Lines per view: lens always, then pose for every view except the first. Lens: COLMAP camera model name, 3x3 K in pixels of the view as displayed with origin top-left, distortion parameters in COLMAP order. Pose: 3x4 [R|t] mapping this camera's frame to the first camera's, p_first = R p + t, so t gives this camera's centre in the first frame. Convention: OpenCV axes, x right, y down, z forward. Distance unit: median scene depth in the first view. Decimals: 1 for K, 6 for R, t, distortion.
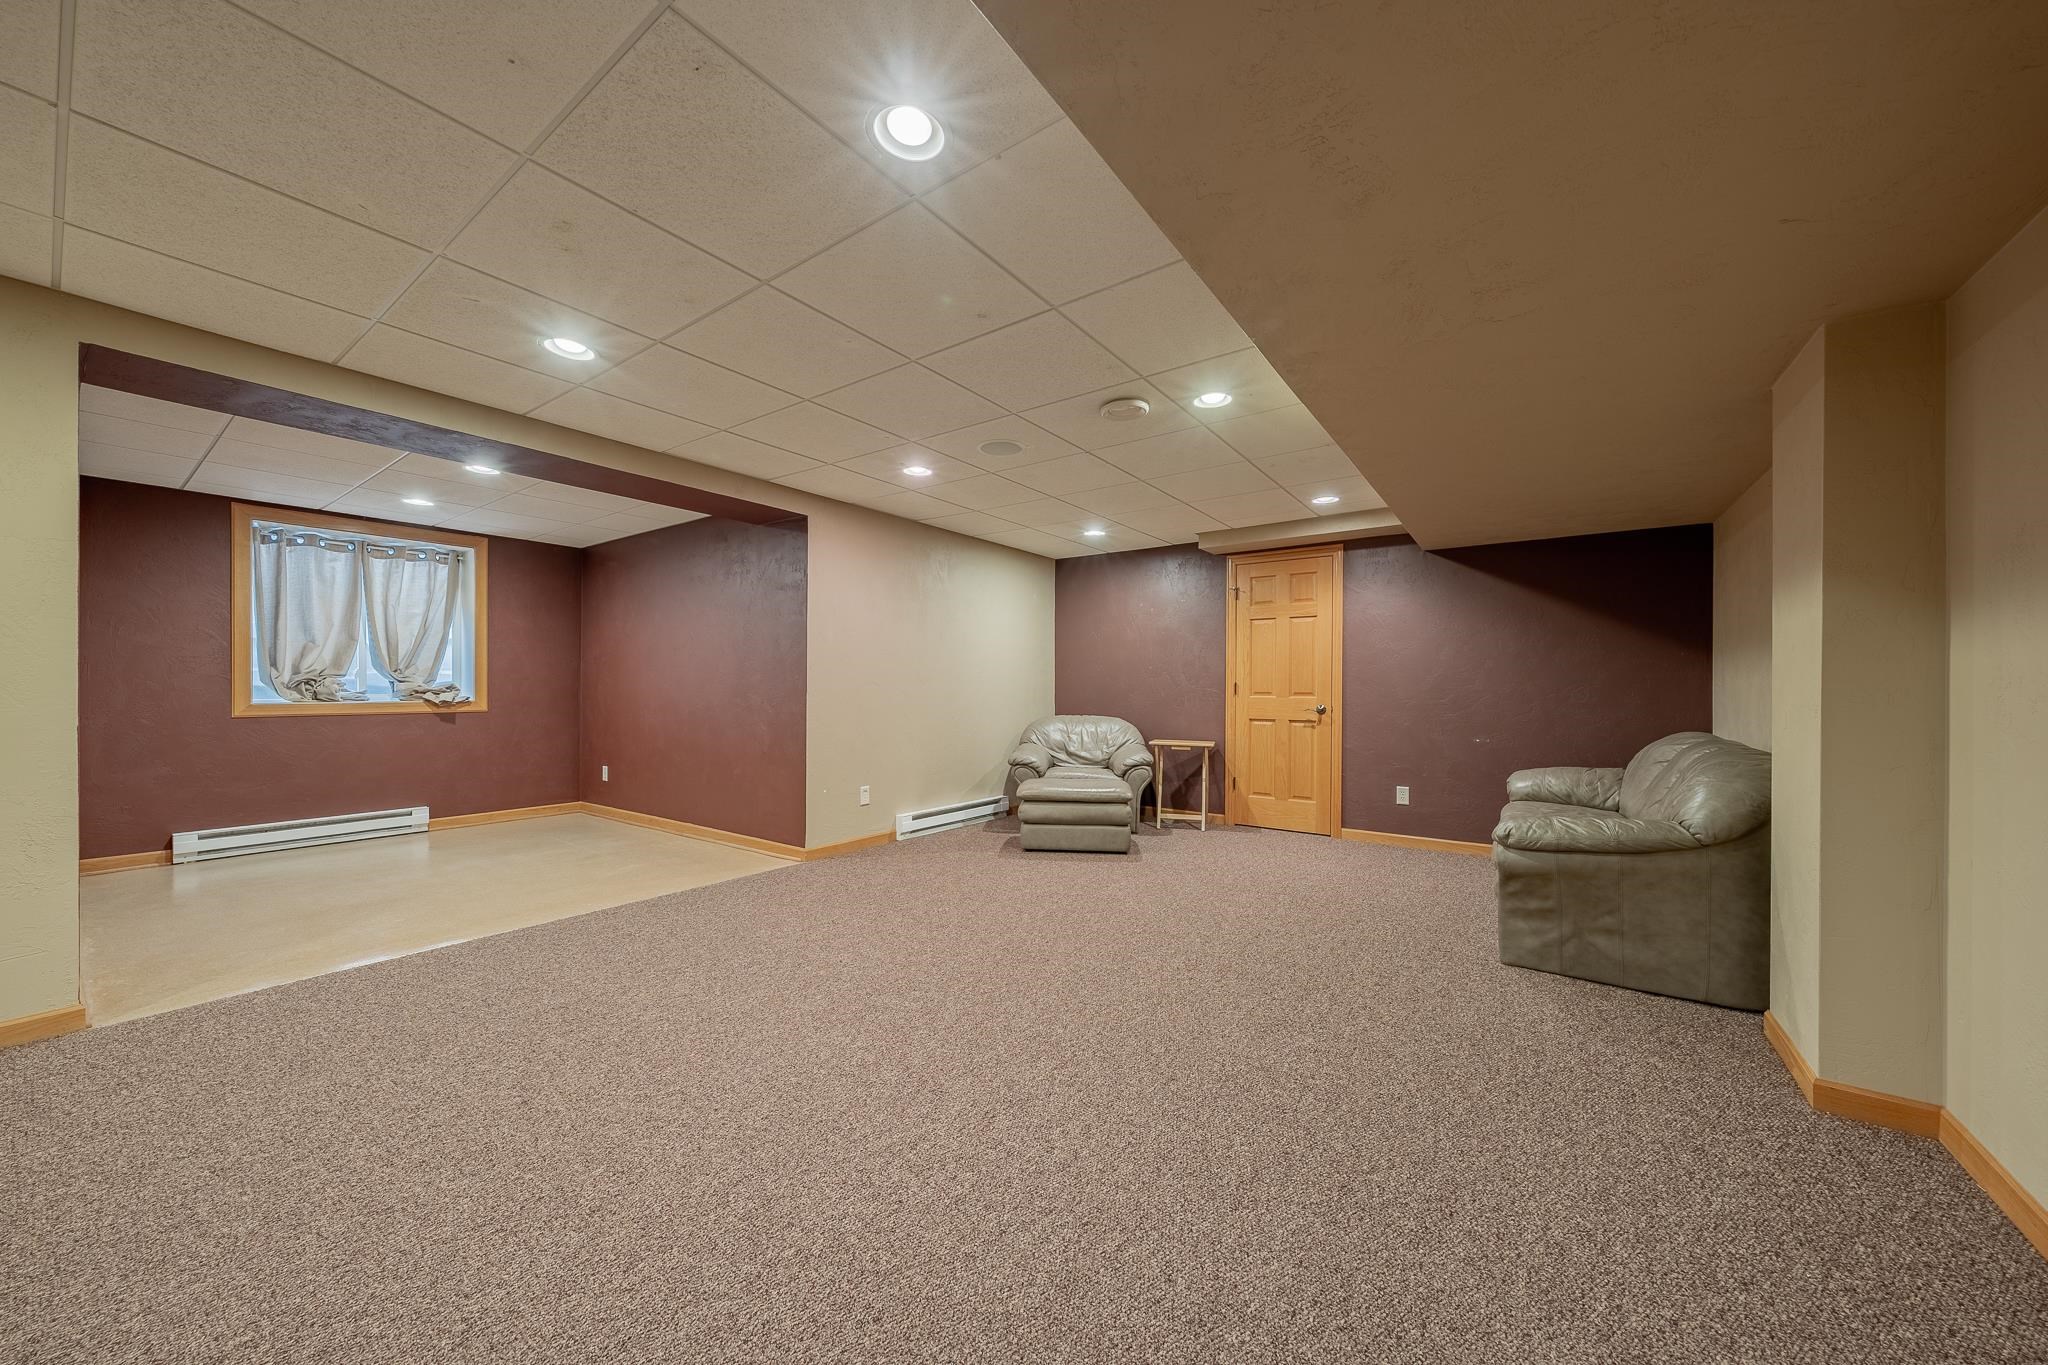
lens RADIAL K [[720.9, 0, 1015.3], [0, 720.9, 683.8], [0, 0, 1]] dist [-0.002674, -0.000272]
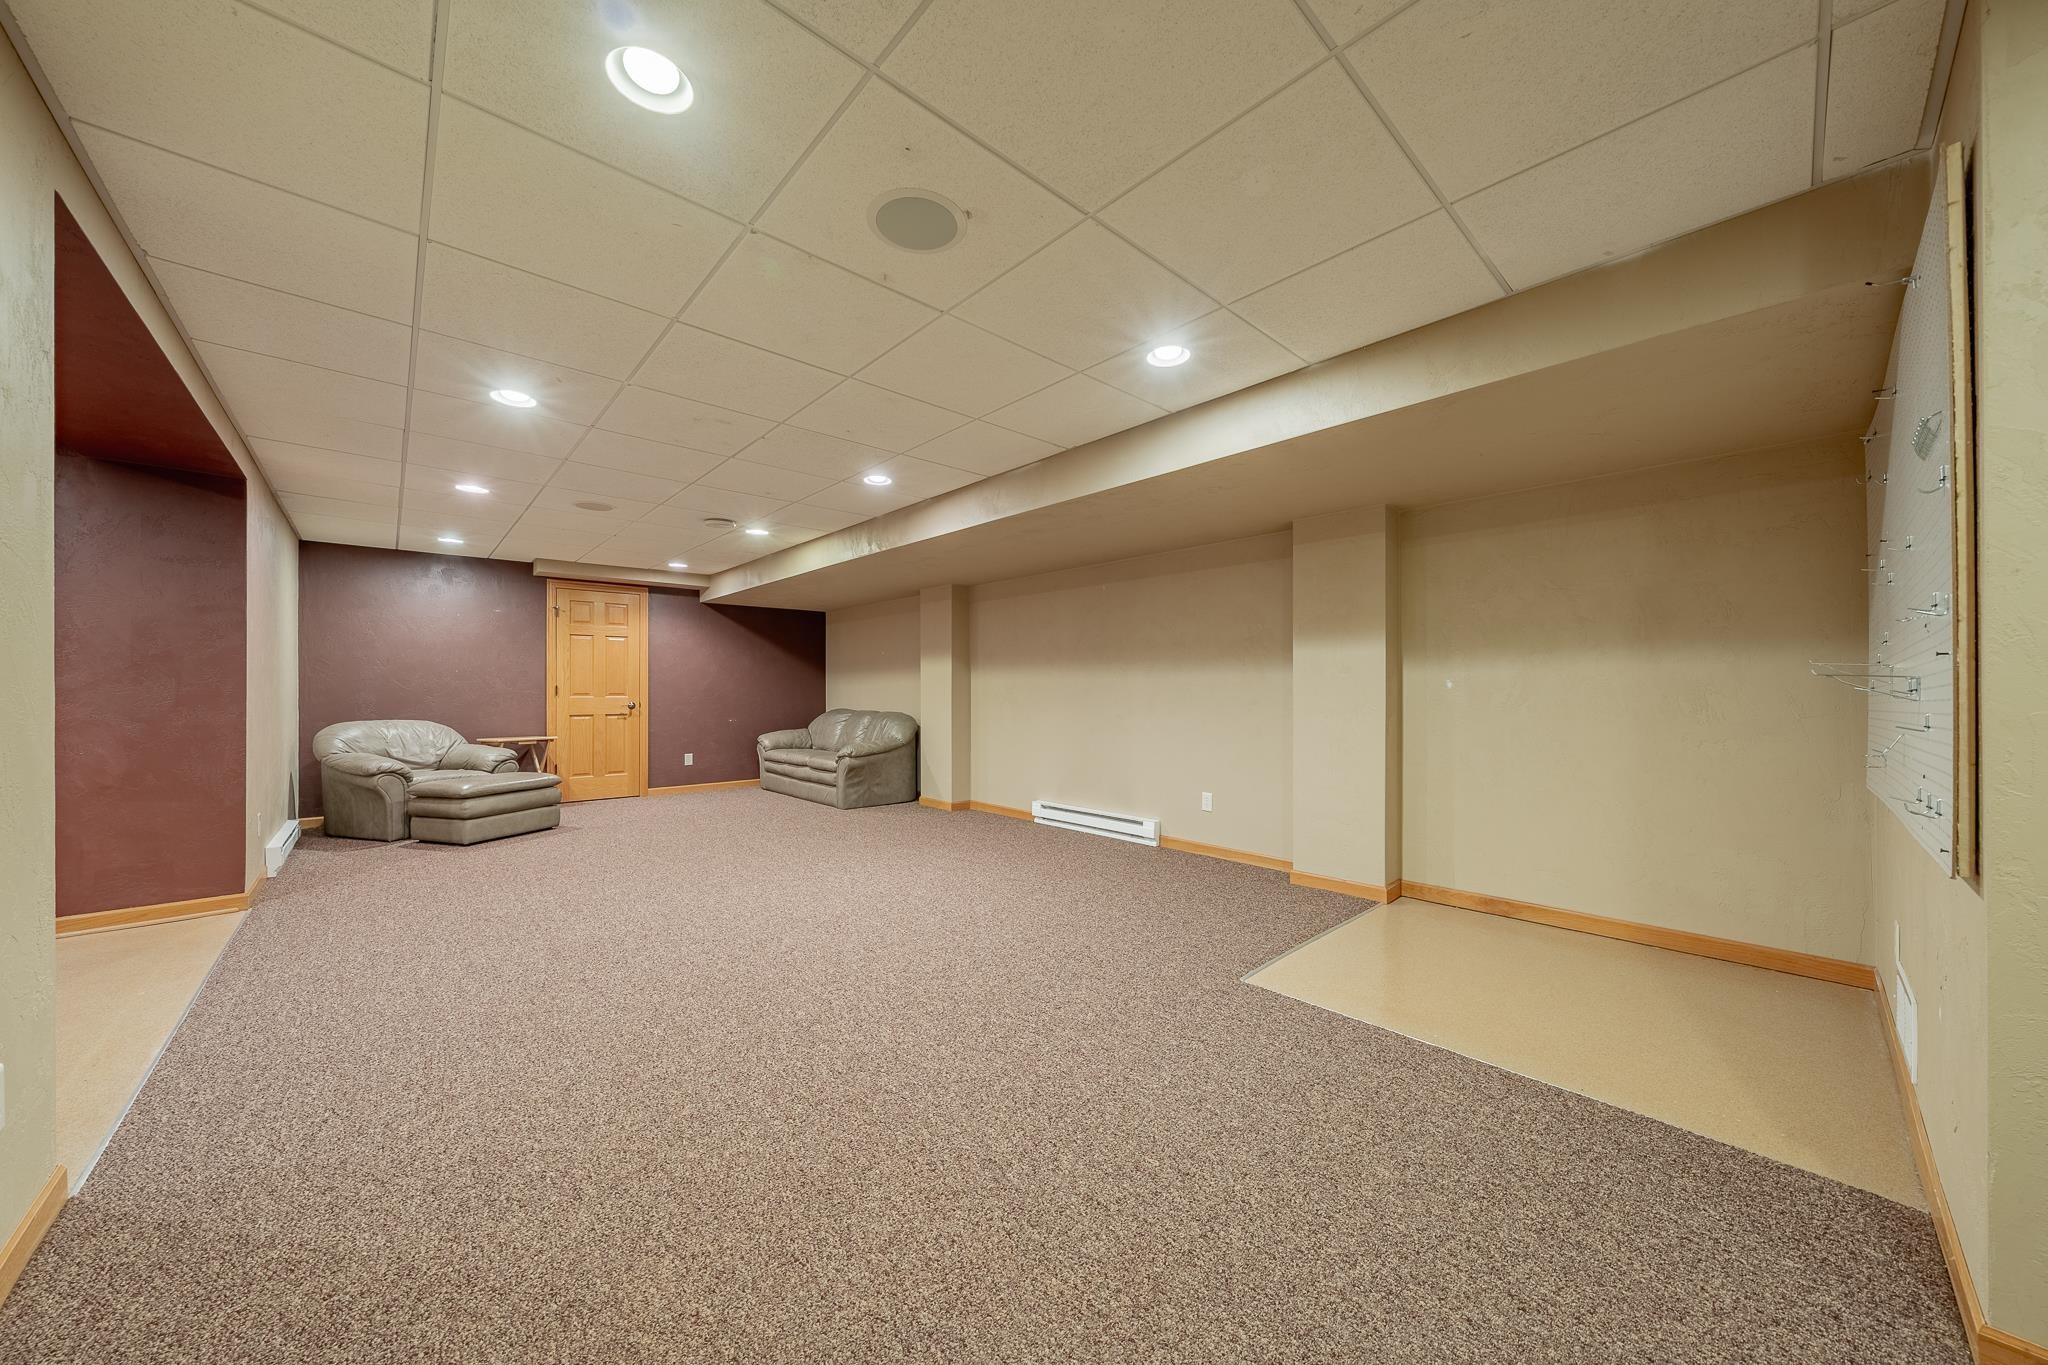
lens RADIAL K [[699.8, 0, 1031.2], [0, 699.8, 685.6], [0, 0, 1]] dist [-0.004455, -0.000402]
pose [[0.176723, 0.000856, 0.984260, -0.788742], [-0.002670, 0.999996, -0.000390, -0.003702], [-0.984257, -0.002559, 0.176725, 0.014724]]
